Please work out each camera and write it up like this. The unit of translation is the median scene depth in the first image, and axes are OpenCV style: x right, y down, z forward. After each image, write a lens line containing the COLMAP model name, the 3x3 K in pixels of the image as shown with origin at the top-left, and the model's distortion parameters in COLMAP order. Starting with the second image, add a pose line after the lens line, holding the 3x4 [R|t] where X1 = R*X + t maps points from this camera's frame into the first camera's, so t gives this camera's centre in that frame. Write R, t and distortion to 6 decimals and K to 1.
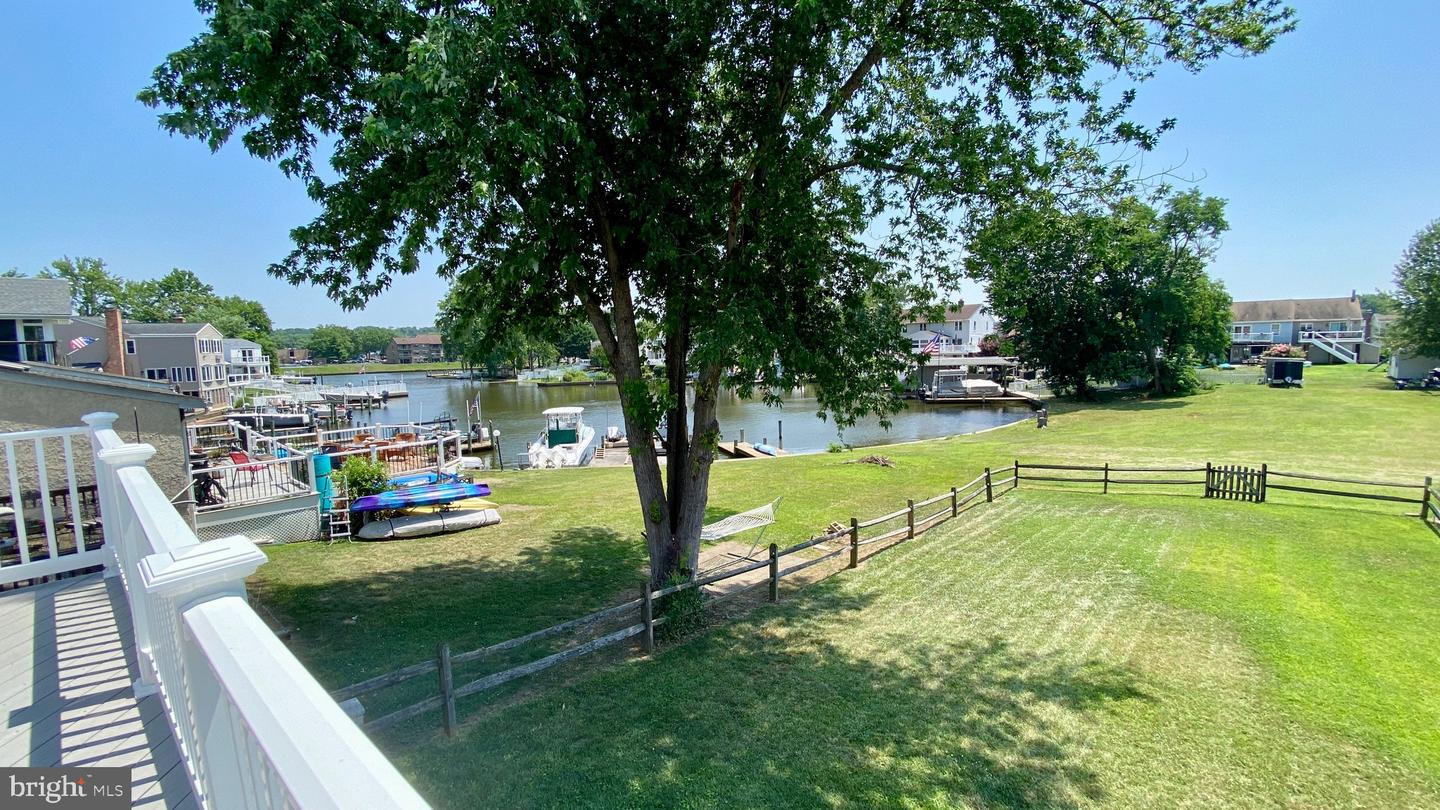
lens RADIAL K [[587.6, 0, 720.0], [0, 587.6, 405.0], [0, 0, 1]] dist [0.038637, -0.034406]
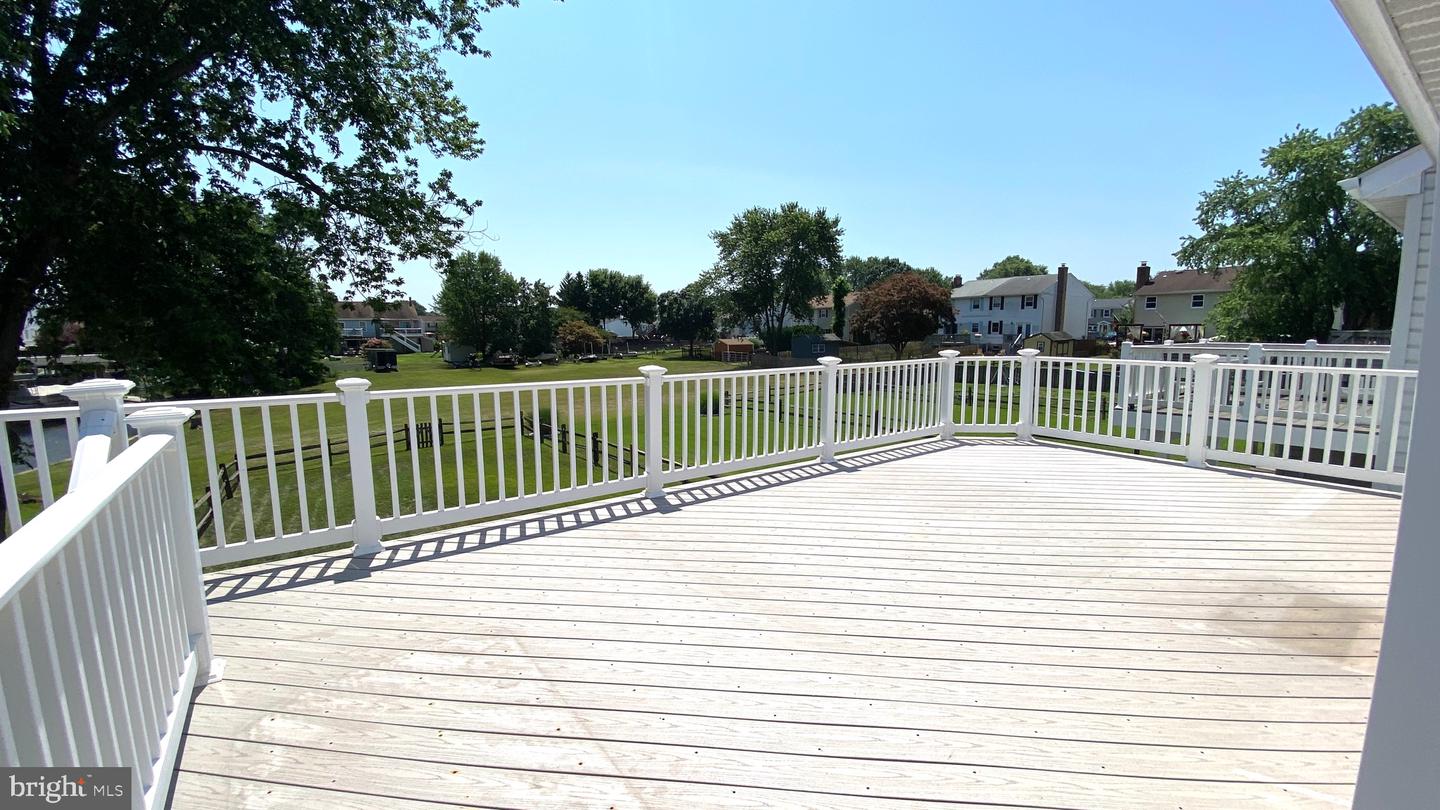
lens RADIAL K [[587.6, 0, 720.0], [0, 587.6, 405.0], [0, 0, 1]] dist [0.038637, -0.034406]
pose [[0.247002, -0.105034, 0.963306, -0.101978], [0.097507, 0.991757, 0.083134, 0.004751], [-0.964097, 0.073395, 0.255207, -0.010053]]
